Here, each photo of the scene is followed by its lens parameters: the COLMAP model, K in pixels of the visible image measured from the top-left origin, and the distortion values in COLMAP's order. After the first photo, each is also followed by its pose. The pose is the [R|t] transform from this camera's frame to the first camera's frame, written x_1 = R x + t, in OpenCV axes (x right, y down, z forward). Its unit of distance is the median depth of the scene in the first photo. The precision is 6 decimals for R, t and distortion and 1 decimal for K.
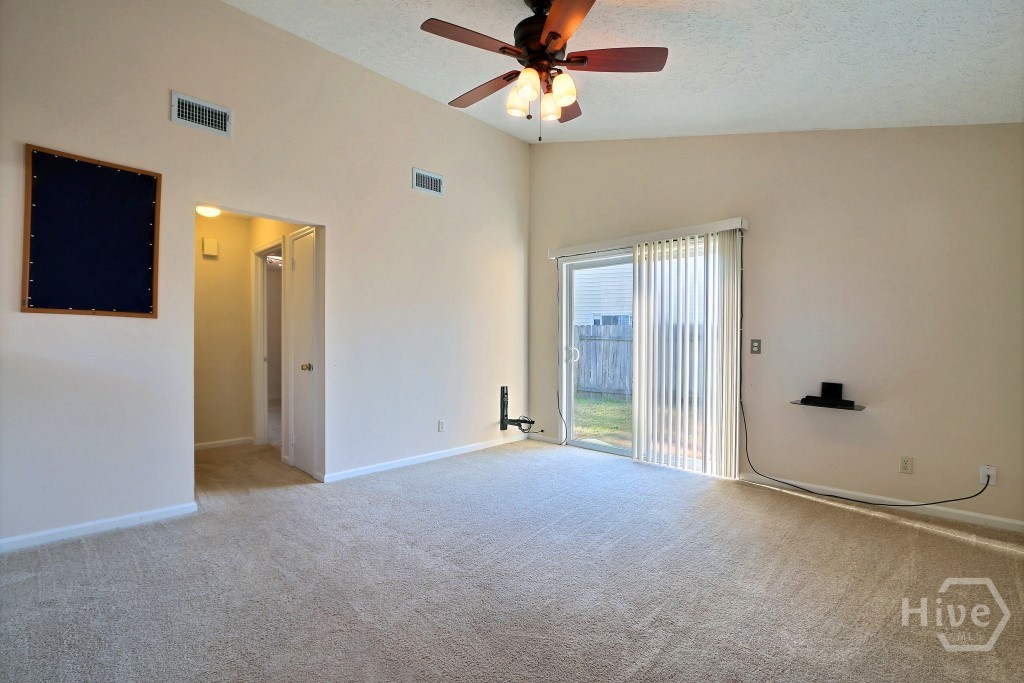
lens RADIAL K [[469.7, 0, 512.0], [0, 469.7, 341.5], [0, 0, 1]] dist [-0.025059, 0.005547]
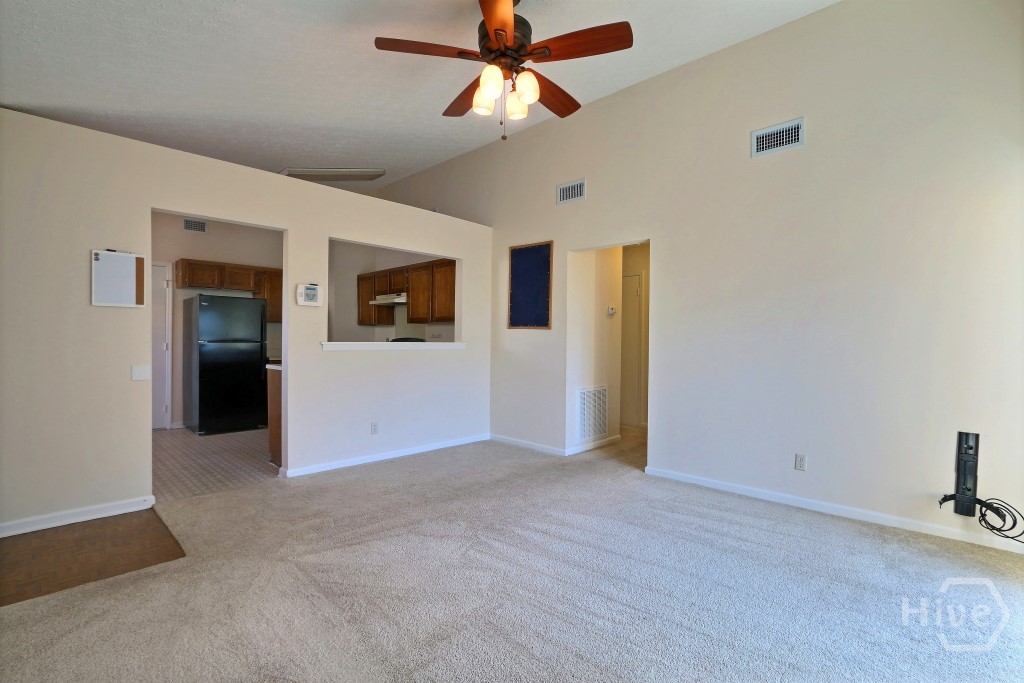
lens RADIAL K [[464.2, 0, 525.7], [0, 464.2, 337.6], [0, 0, 1]] dist [-0.053232, 0.021714]
pose [[0.008212, -0.014186, -0.999866, 0.650059], [-0.010886, 0.999839, -0.014275, 0.002733], [0.999907, 0.011001, 0.008056, 0.673668]]
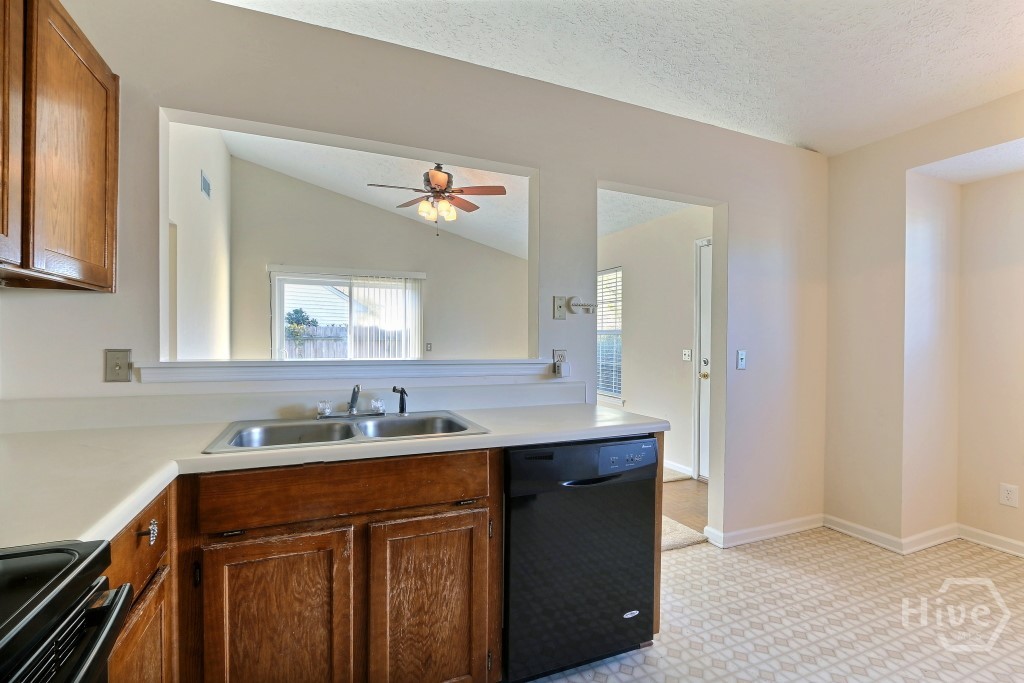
lens RADIAL K [[459.6, 0, 510.7], [0, 459.6, 351.9], [0, 0, 1]] dist [-0.014633, 0.000231]
pose [[0.397407, -0.025066, 0.917300, -0.924779], [-0.004468, 0.999562, 0.029249, -0.022193], [-0.917631, -0.015723, 0.397121, 0.019452]]
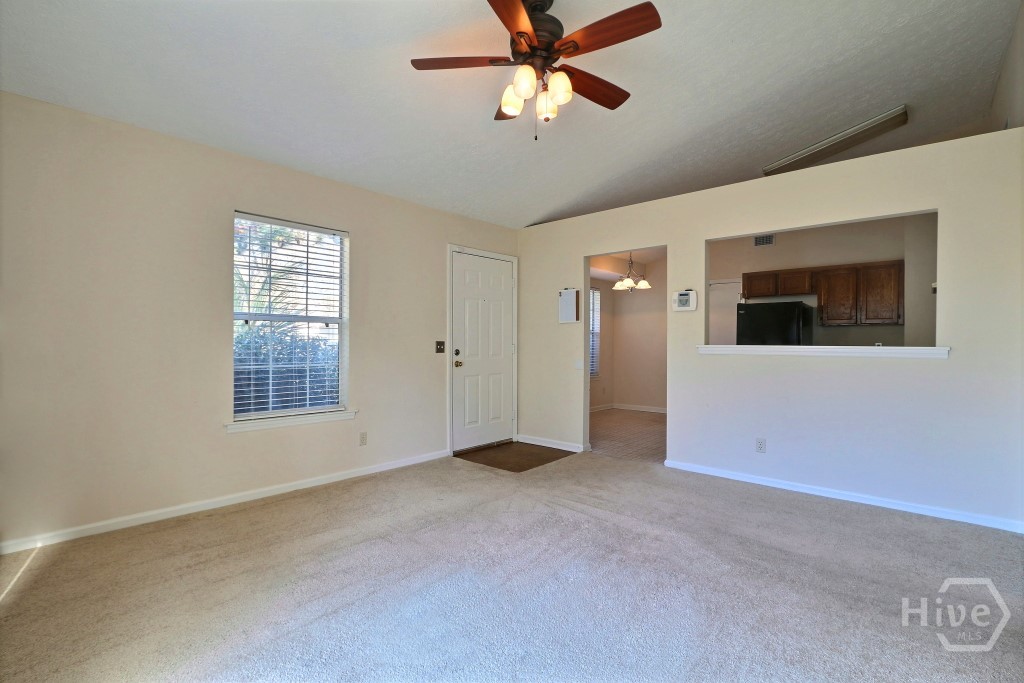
lens RADIAL K [[469.7, 0, 512.0], [0, 469.7, 341.5], [0, 0, 1]] dist [-0.025059, 0.005547]
pose [[-0.999745, -0.011783, -0.019267, 0.072333], [-0.011721, 0.999926, -0.003305, 0.003215], [0.019305, -0.003078, -0.999809, 1.269484]]
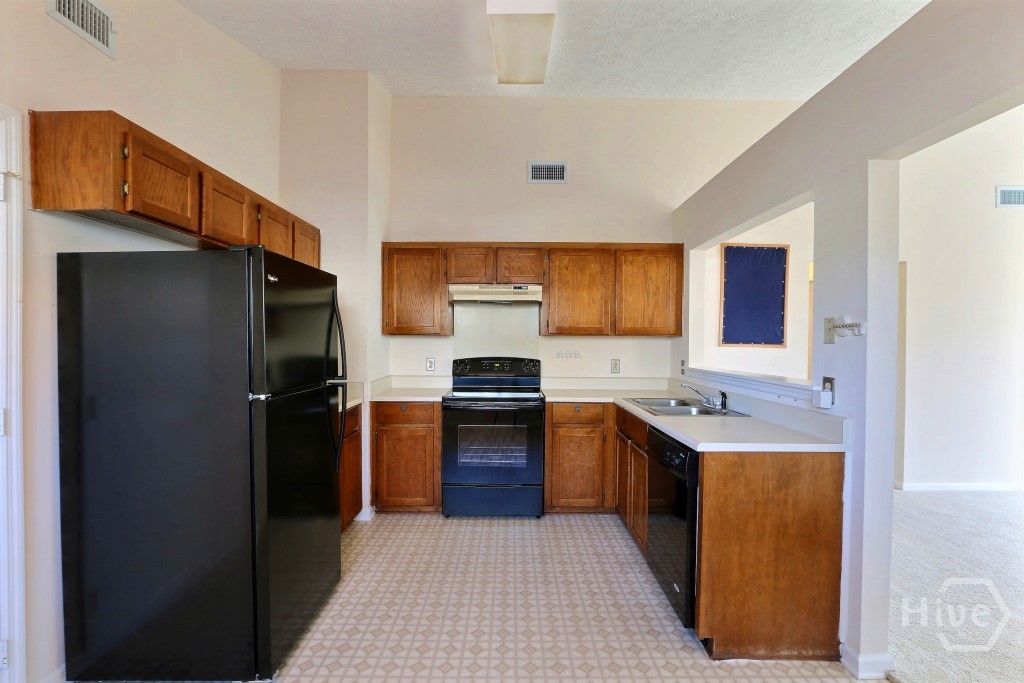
lens RADIAL K [[469.7, 0, 512.0], [0, 469.7, 341.5], [0, 0, 1]] dist [-0.025059, 0.005547]
pose [[0.686441, -0.003423, -0.727177, -0.231947], [-0.001738, 0.999978, -0.006347, -0.044581], [0.727183, 0.005621, 0.686421, -0.428773]]
